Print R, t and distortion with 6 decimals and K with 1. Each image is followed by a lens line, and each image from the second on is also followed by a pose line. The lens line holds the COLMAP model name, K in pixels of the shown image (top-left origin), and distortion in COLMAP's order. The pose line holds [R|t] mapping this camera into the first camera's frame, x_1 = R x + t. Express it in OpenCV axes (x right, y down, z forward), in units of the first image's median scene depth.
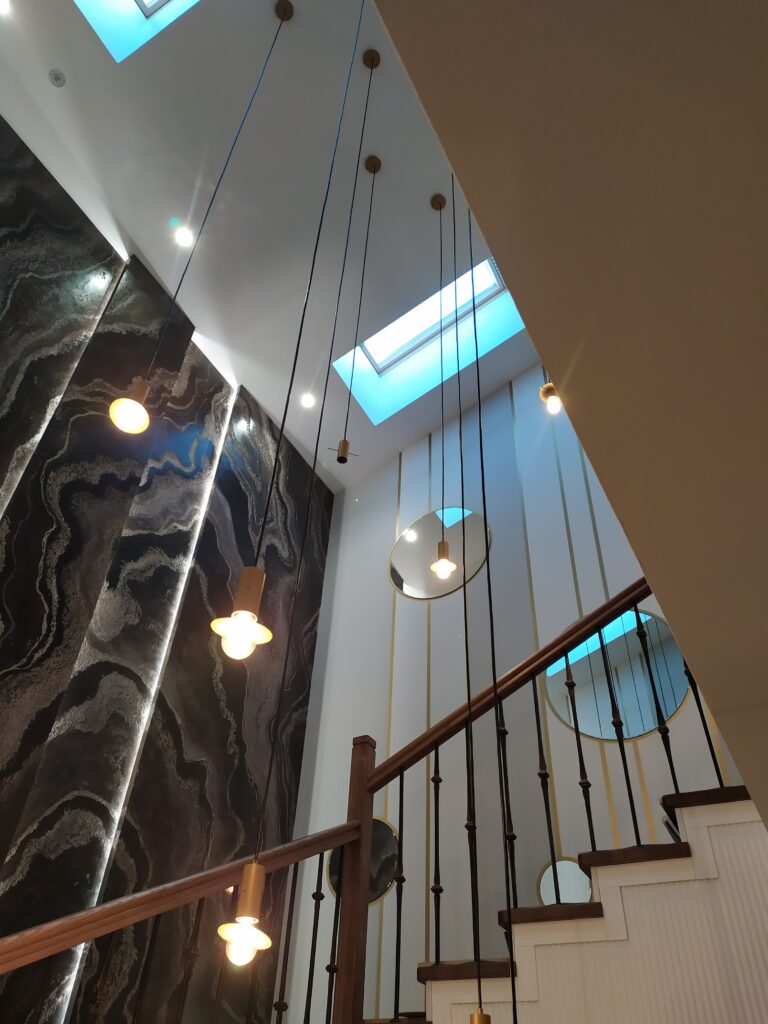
lens RADIAL K [[779.2, 0, 356.7], [0, 779.2, 517.4], [0, 0, 1]] dist [0.091523, -0.101400]
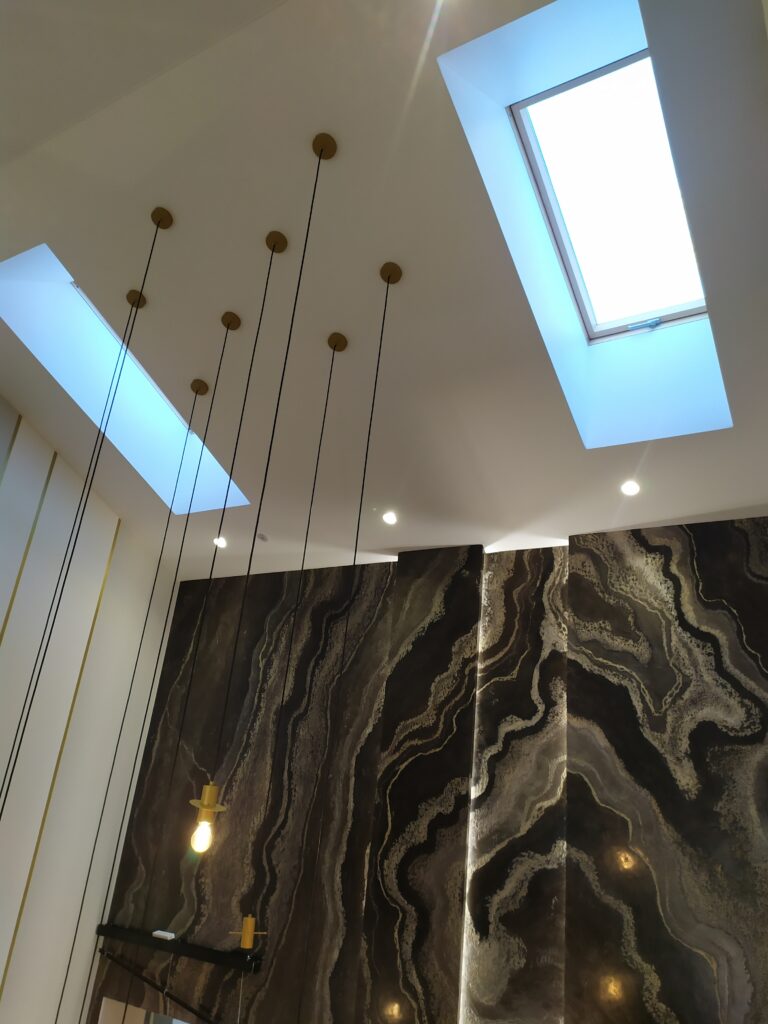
lens RADIAL K [[778.5, 0, 361.7], [0, 778.5, 506.1], [0, 0, 1]] dist [0.076766, -0.081494]
pose [[-0.049140, -0.438371, -0.897450, 0.850462], [0.570404, 0.725277, -0.385503, -0.008727], [0.819893, -0.530853, 0.214409, 0.967826]]
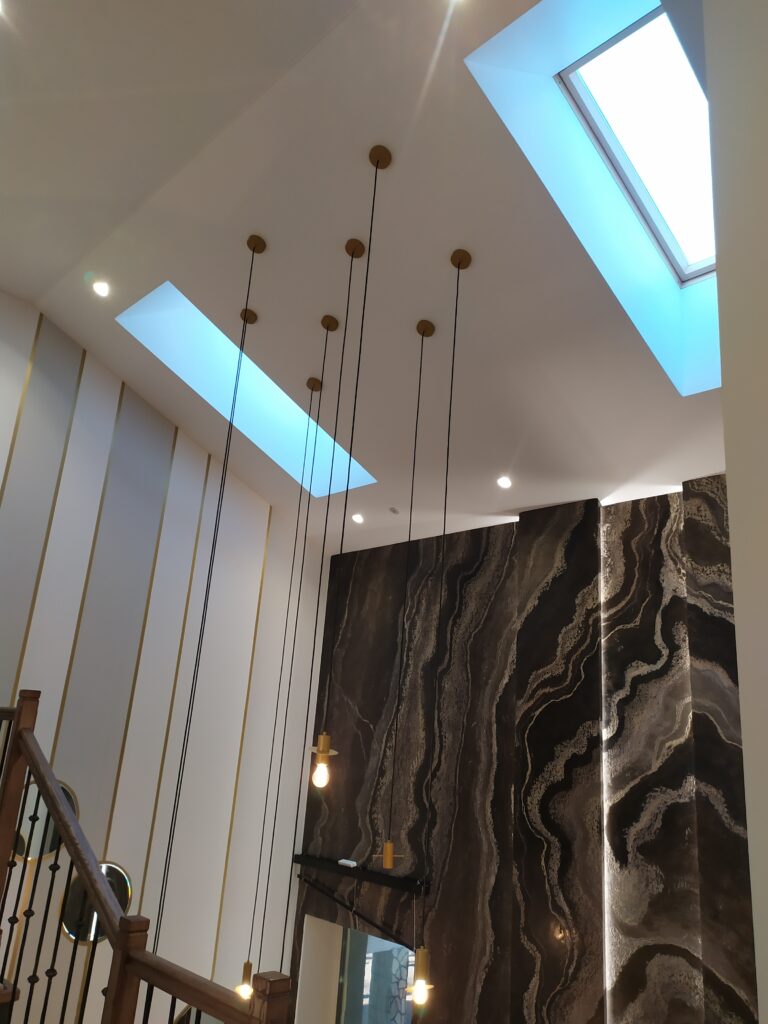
lens RADIAL K [[779.2, 0, 356.7], [0, 779.2, 517.4], [0, 0, 1]] dist [0.091523, -0.101400]
pose [[-0.305007, -0.353841, -0.884176, 0.935819], [0.548104, 0.694020, -0.466817, 0.067573], [0.778815, -0.627003, -0.017739, 1.054402]]
